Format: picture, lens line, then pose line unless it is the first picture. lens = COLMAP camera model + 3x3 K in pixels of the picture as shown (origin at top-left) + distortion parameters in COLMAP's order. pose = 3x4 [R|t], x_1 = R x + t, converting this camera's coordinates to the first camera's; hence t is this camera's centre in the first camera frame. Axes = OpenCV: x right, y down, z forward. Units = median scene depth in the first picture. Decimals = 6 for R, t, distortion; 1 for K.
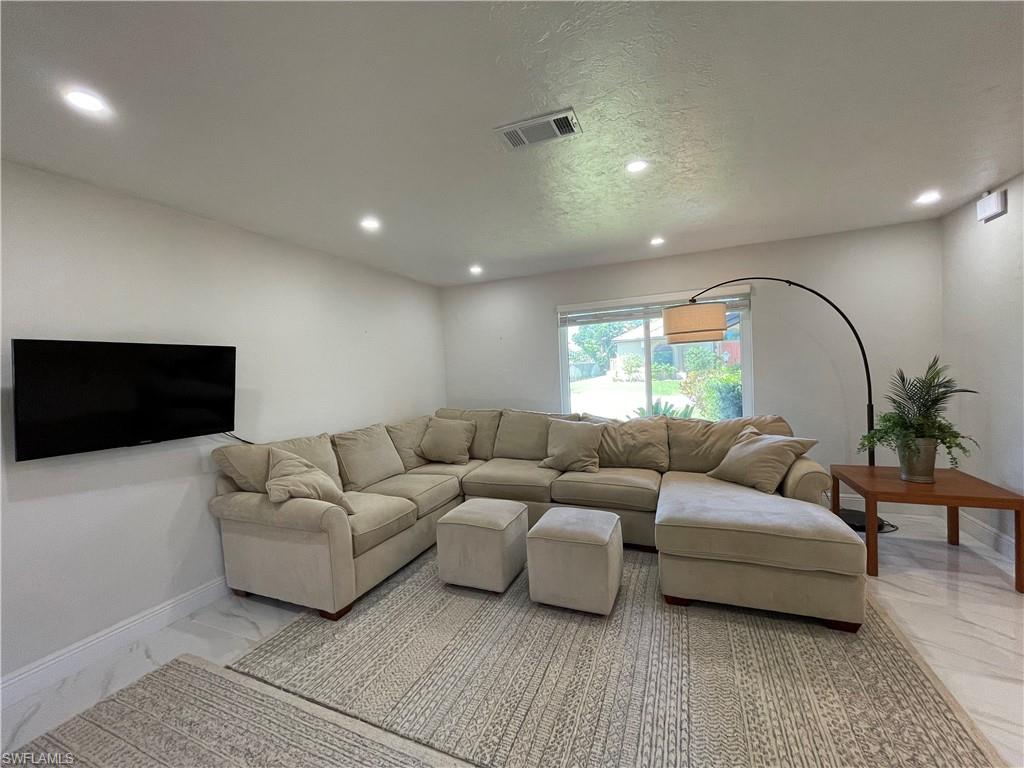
lens RADIAL K [[413.7, 0, 507.2], [0, 413.7, 380.5], [0, 0, 1]] dist [-0.003805, 0.002009]
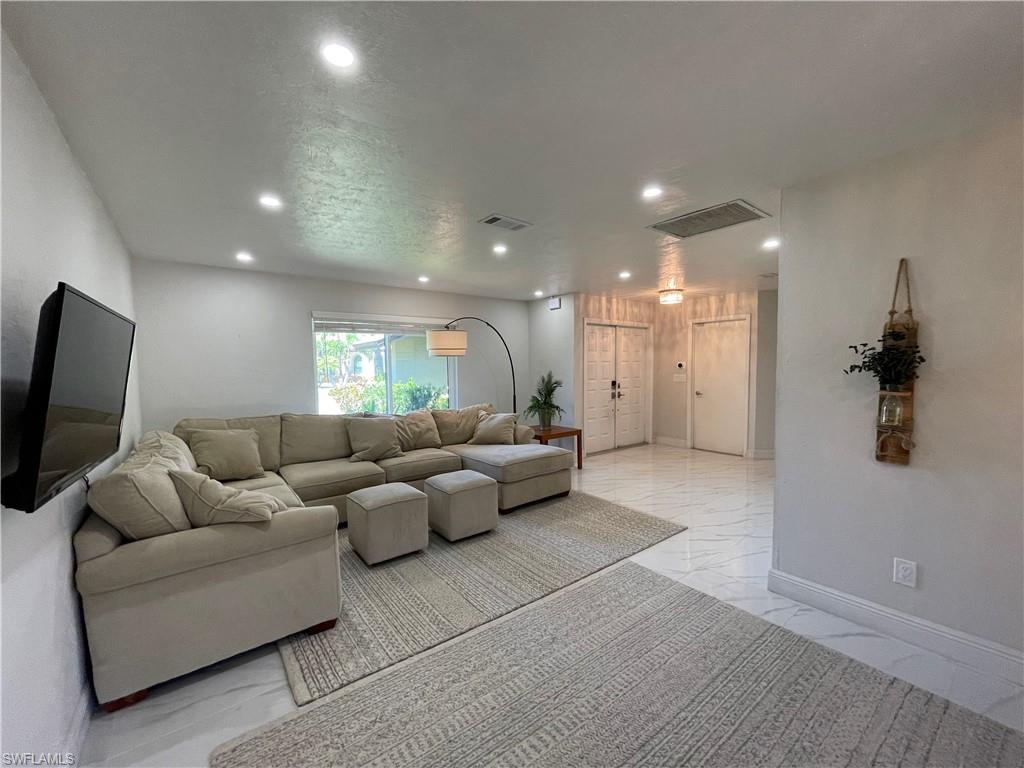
lens RADIAL K [[413.7, 0, 501.7], [0, 413.7, 388.5], [0, 0, 1]] dist [-0.003805, 0.002009]
pose [[0.497426, -0.008981, 0.867460, -0.928494], [0.010809, 0.999933, 0.004155, 0.021501], [-0.867439, 0.007309, 0.497490, 0.154810]]
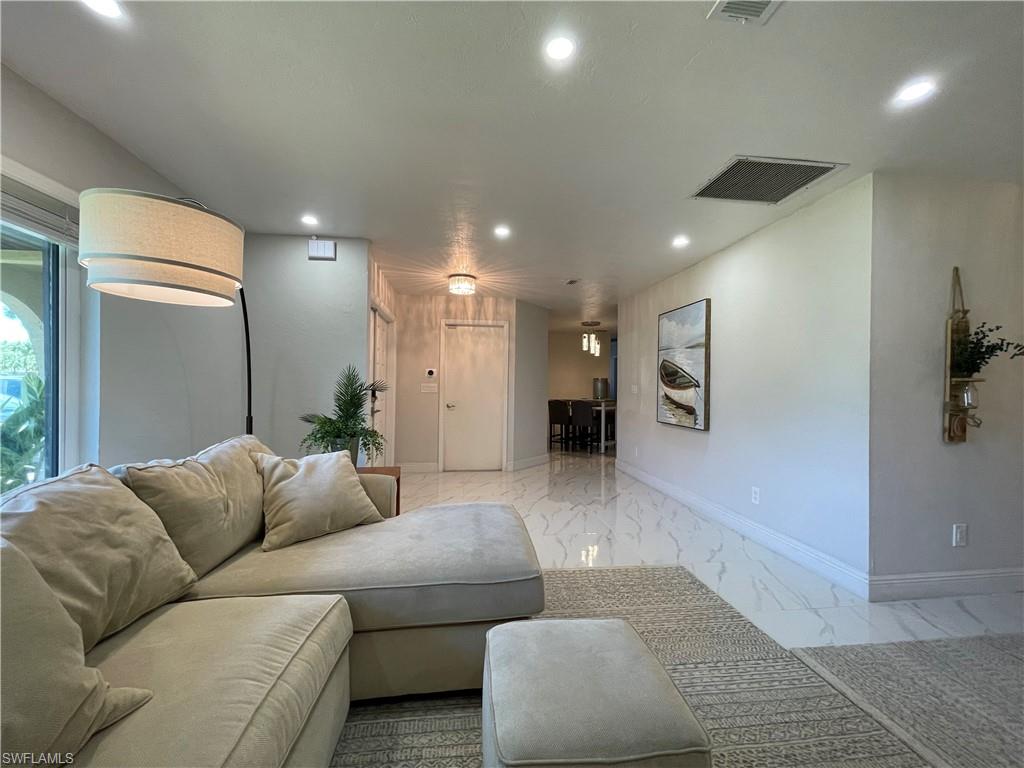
lens RADIAL K [[413.7, 0, 512.9], [0, 413.7, 388.3], [0, 0, 1]] dist [-0.003805, 0.002009]
pose [[-0.501192, 0.038572, 0.864476, -0.181148], [0.032922, 0.999133, -0.025493, 0.048701], [-0.864710, 0.015684, -0.502027, 1.183552]]
